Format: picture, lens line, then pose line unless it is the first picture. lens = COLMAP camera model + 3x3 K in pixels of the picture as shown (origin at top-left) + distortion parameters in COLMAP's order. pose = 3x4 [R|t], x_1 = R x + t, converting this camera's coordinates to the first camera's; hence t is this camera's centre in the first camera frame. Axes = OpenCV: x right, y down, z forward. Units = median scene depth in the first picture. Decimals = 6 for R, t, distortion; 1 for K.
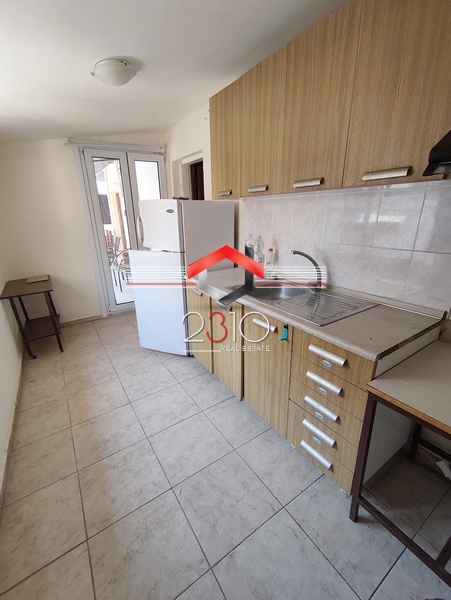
lens RADIAL K [[266.6, 0, 225.5], [0, 266.6, 300.0], [0, 0, 1]] dist [-0.009577, 0.010256]
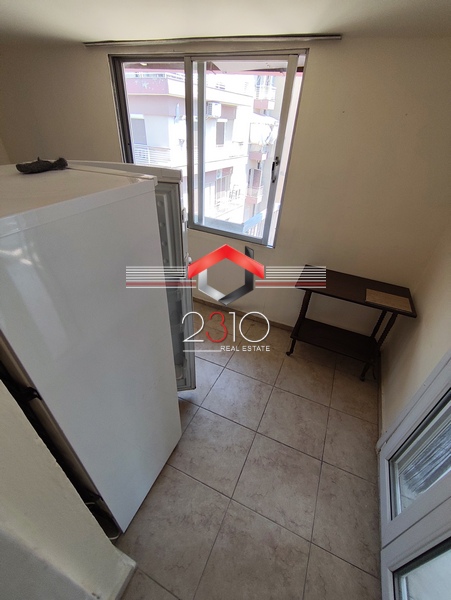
lens RADIAL K [[266.8, 0, 224.8], [0, 266.8, 304.1], [0, 0, 1]] dist [-0.004884, 0.004556]
pose [[-0.851975, 0.279293, -0.442869, -0.224553], [-0.202146, 0.604800, 0.770295, -0.842676], [0.482985, 0.745797, -0.458817, 2.011574]]
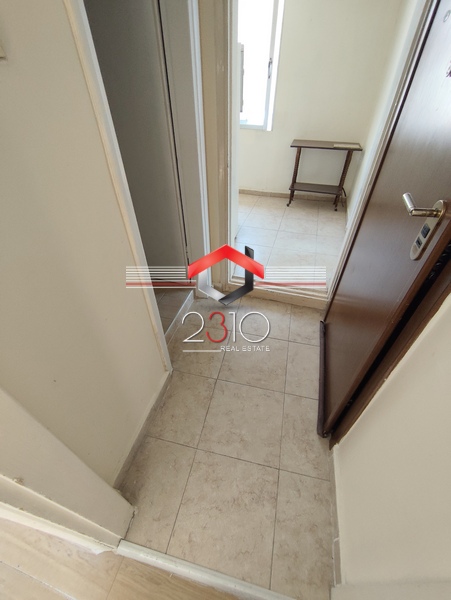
lens RADIAL K [[264.0, 0, 225.5], [0, 264.0, 306.7], [0, 0, 1]] dist [-0.008921, 0.007769]
pose [[-0.770637, 0.443867, -0.457275, 0.662407], [-0.187825, 0.527476, 0.828547, -0.900222], [0.608967, 0.724397, -0.323123, 2.692518]]
